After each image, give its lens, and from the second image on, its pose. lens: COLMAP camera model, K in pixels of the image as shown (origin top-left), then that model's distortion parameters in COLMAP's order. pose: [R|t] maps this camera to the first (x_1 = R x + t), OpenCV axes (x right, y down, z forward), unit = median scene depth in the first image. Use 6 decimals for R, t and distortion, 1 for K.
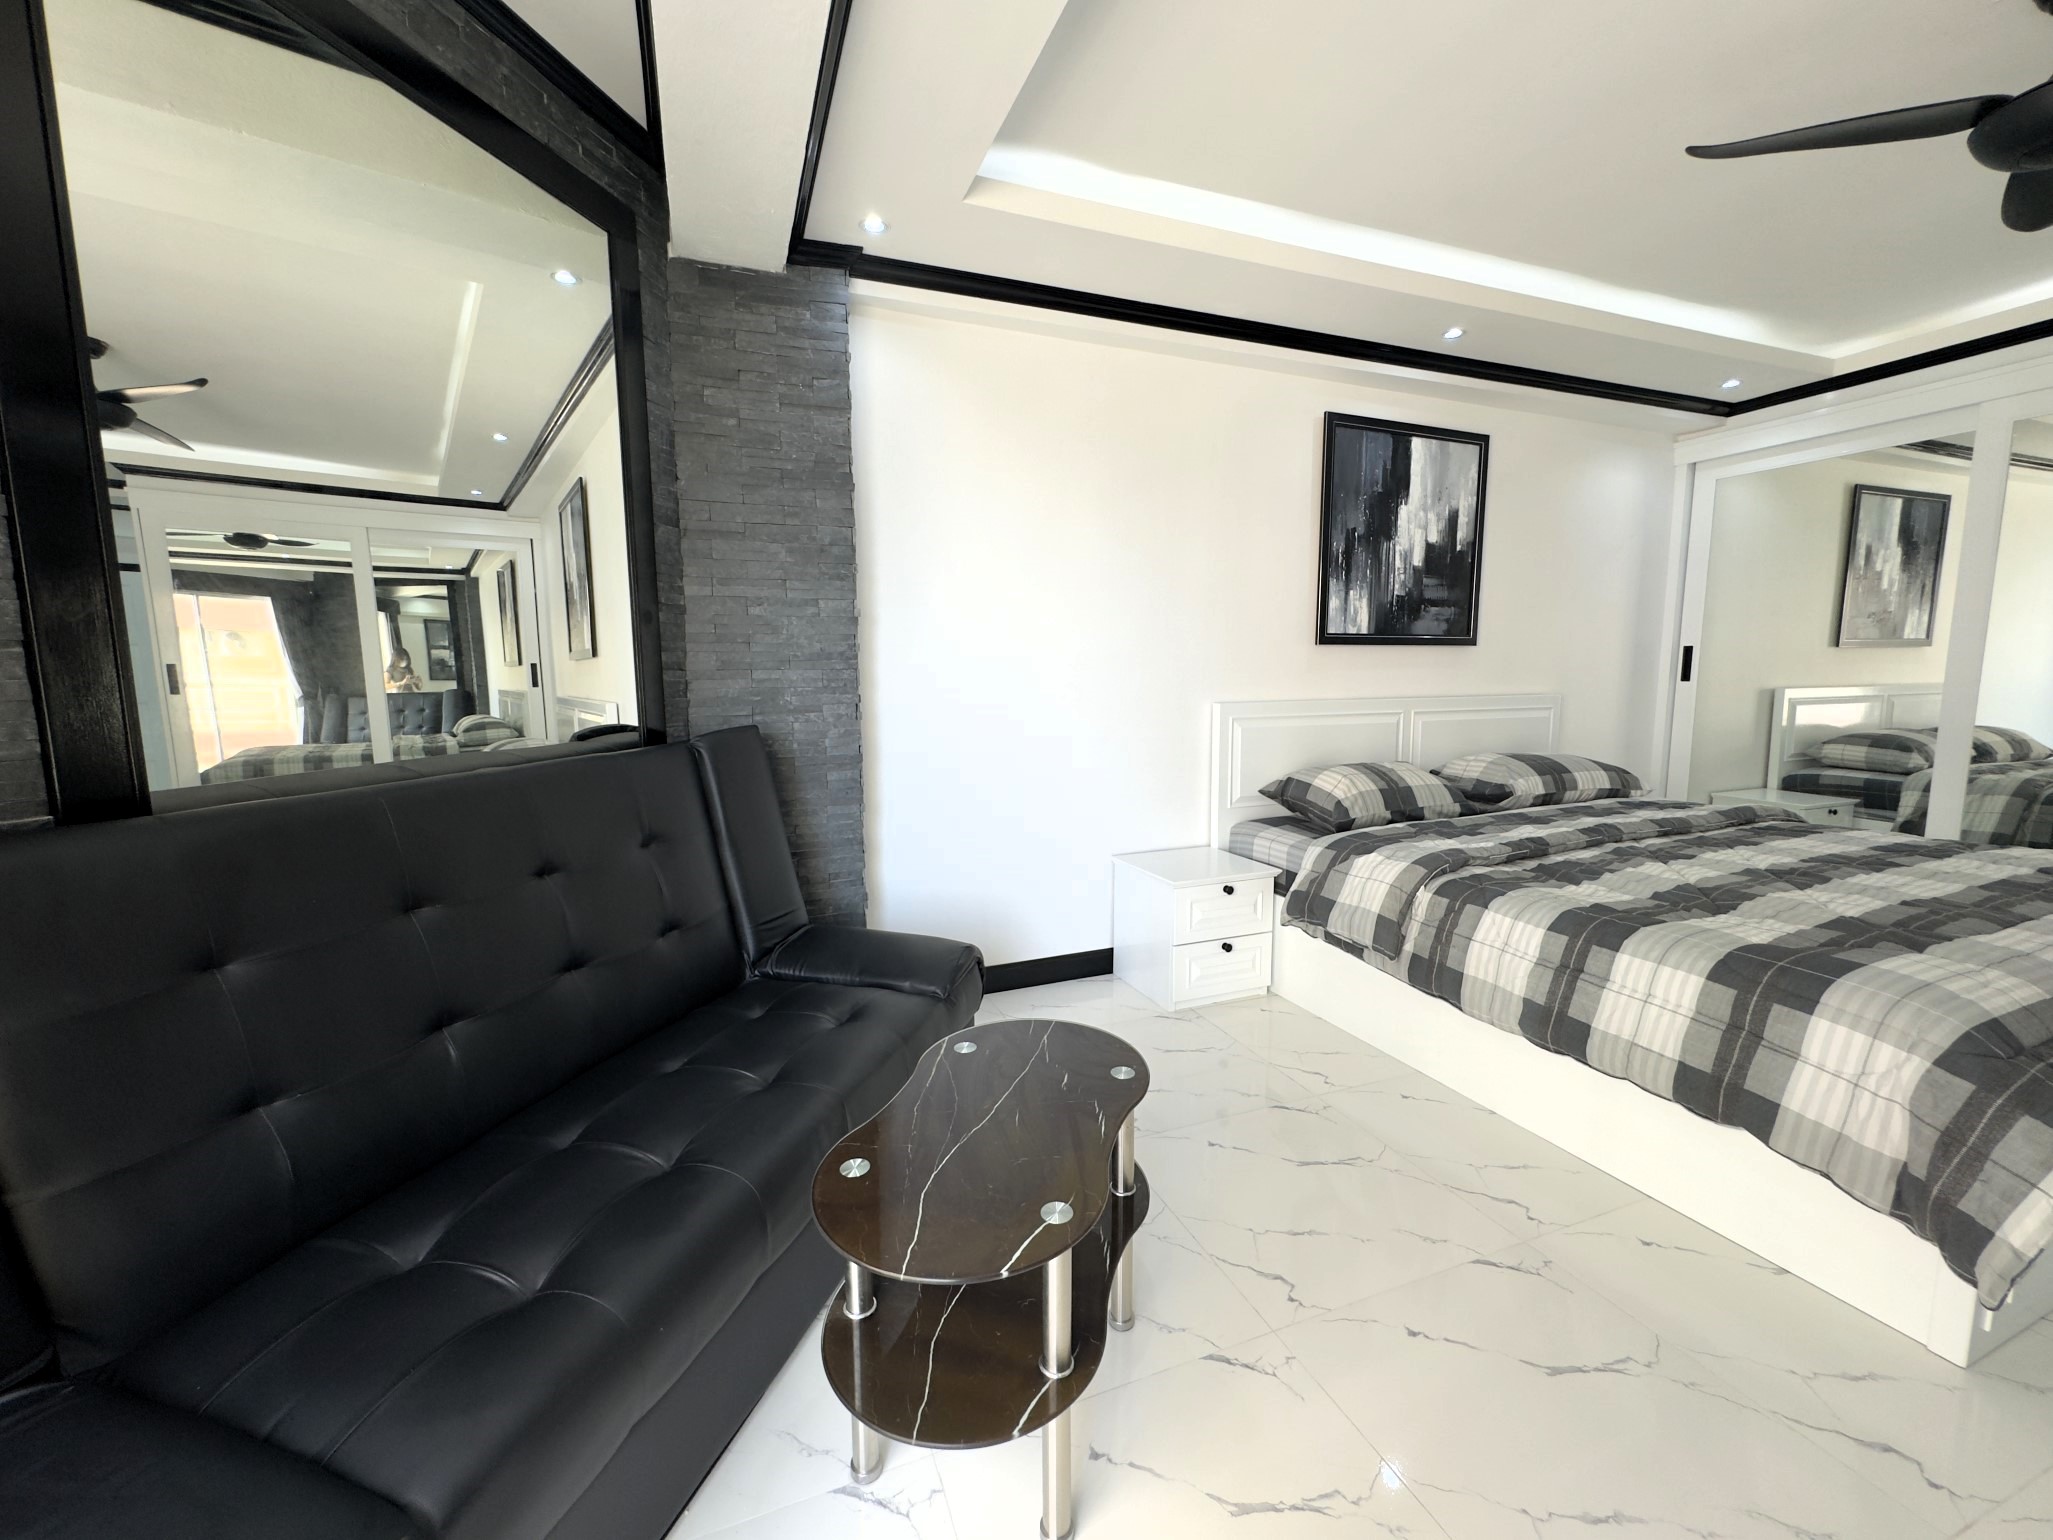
lens RADIAL K [[822.9, 0, 1021.7], [0, 822.9, 771.2], [0, 0, 1]] dist [-0.000458, 0.000342]
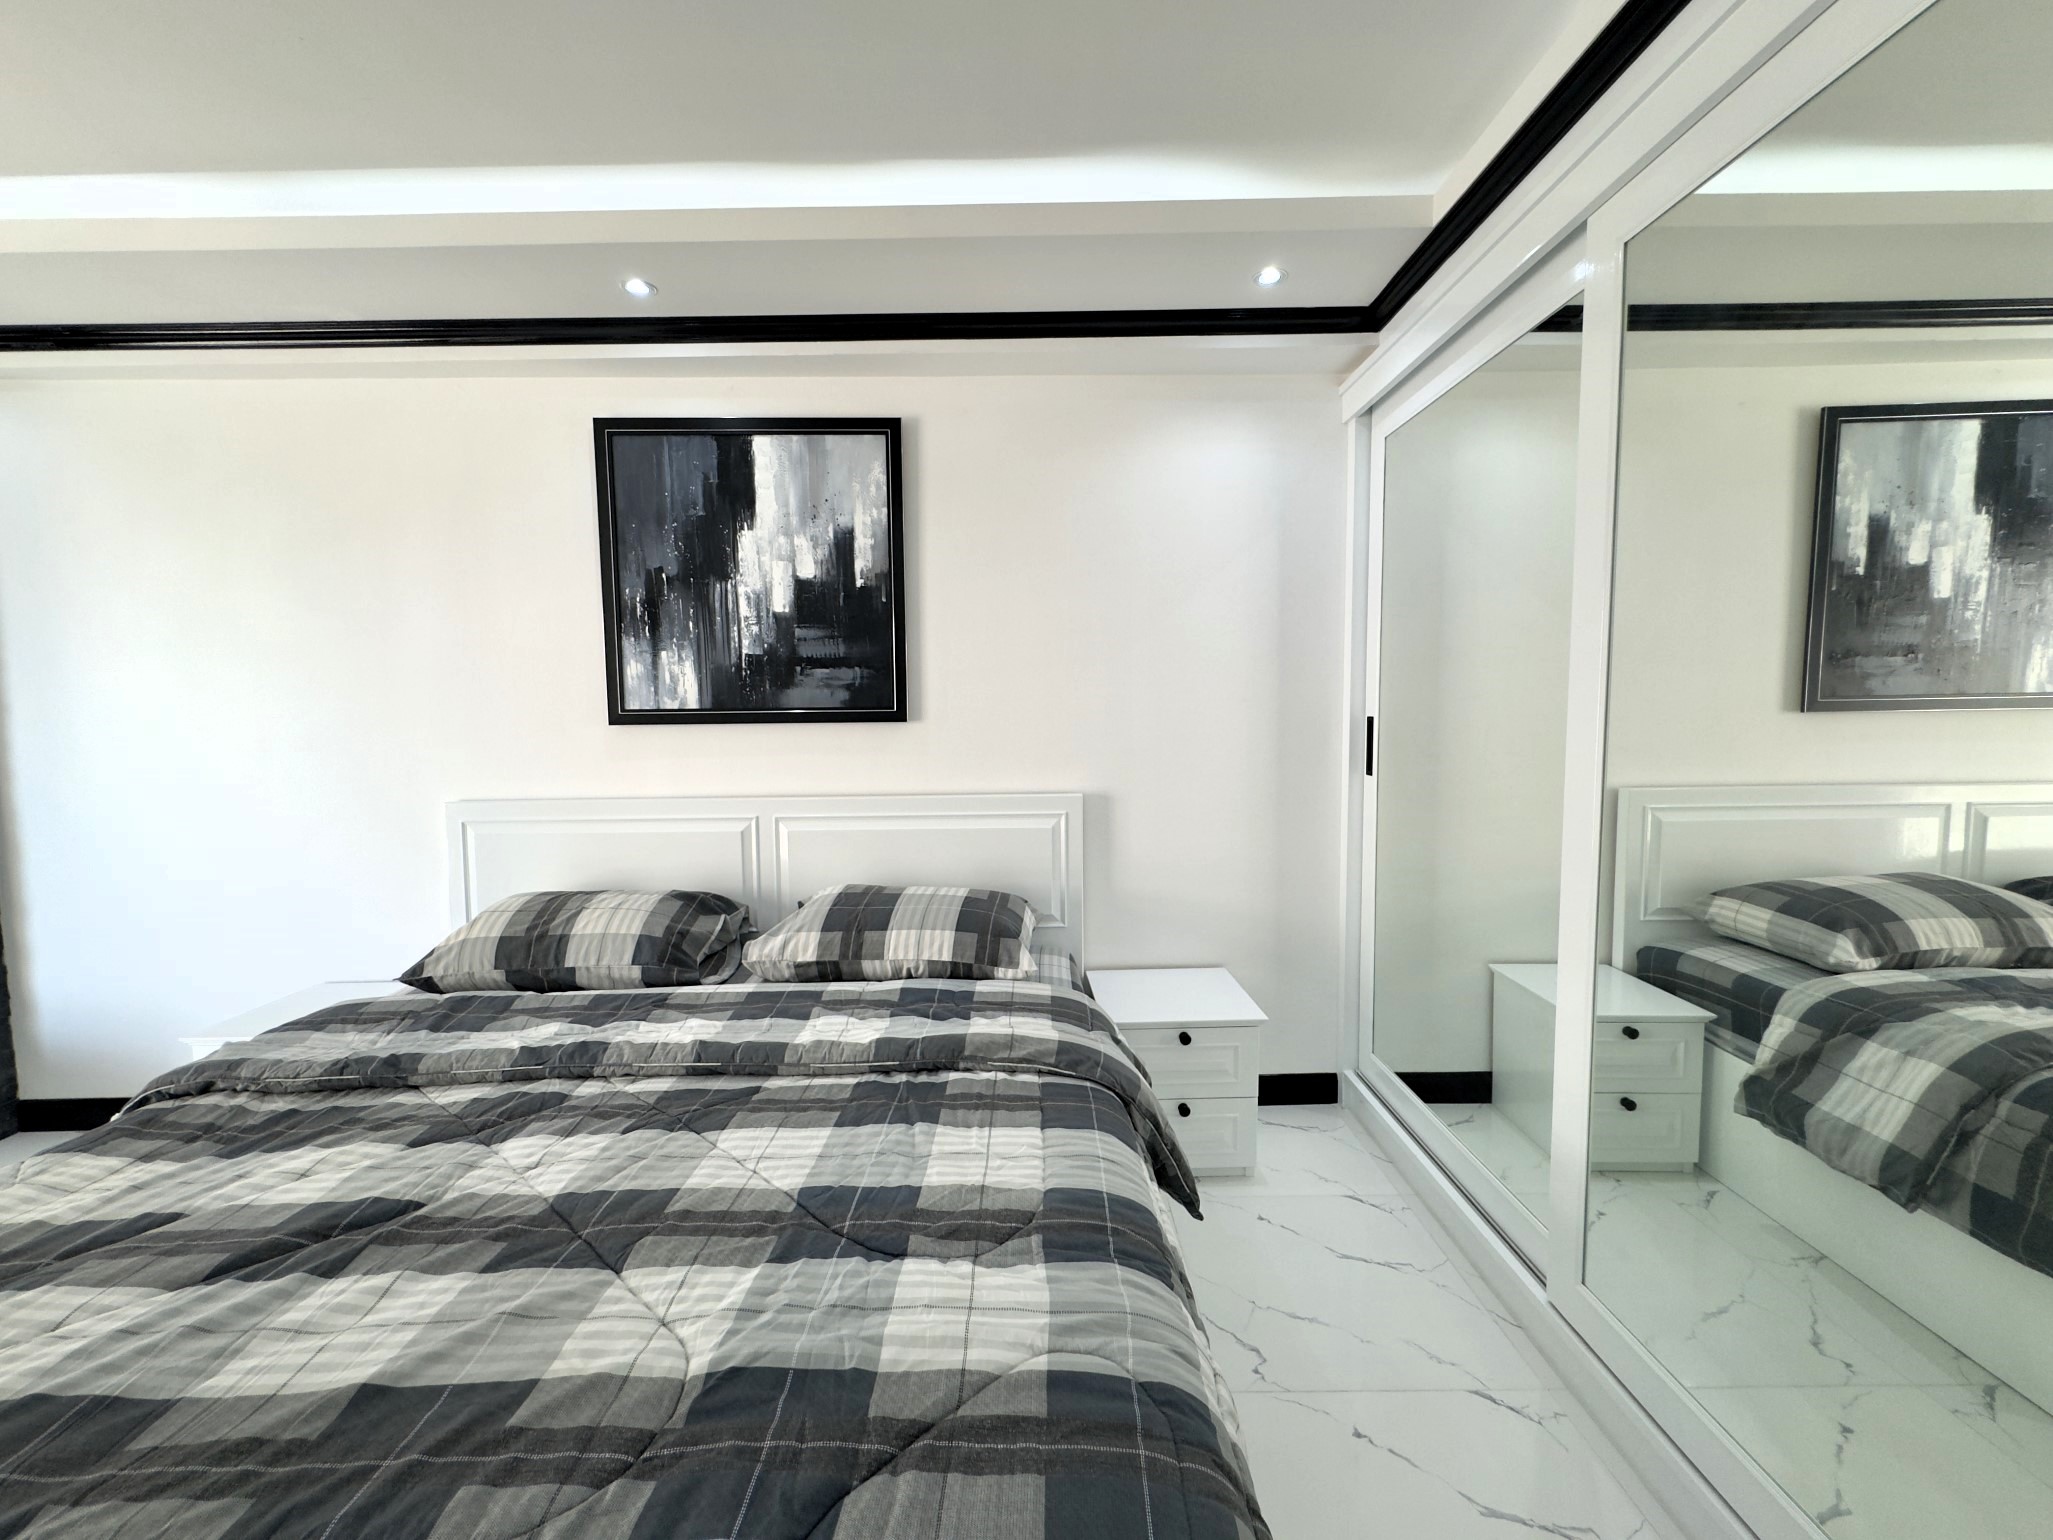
lens RADIAL K [[822.9, 0, 1020.7], [0, 822.9, 767.1], [0, 0, 1]] dist [-0.000458, 0.000342]
pose [[0.931445, 0.023256, -0.363138, 0.976370], [-0.039450, 0.998527, -0.037241, -0.102325], [0.361737, 0.049014, 0.930991, 0.438595]]
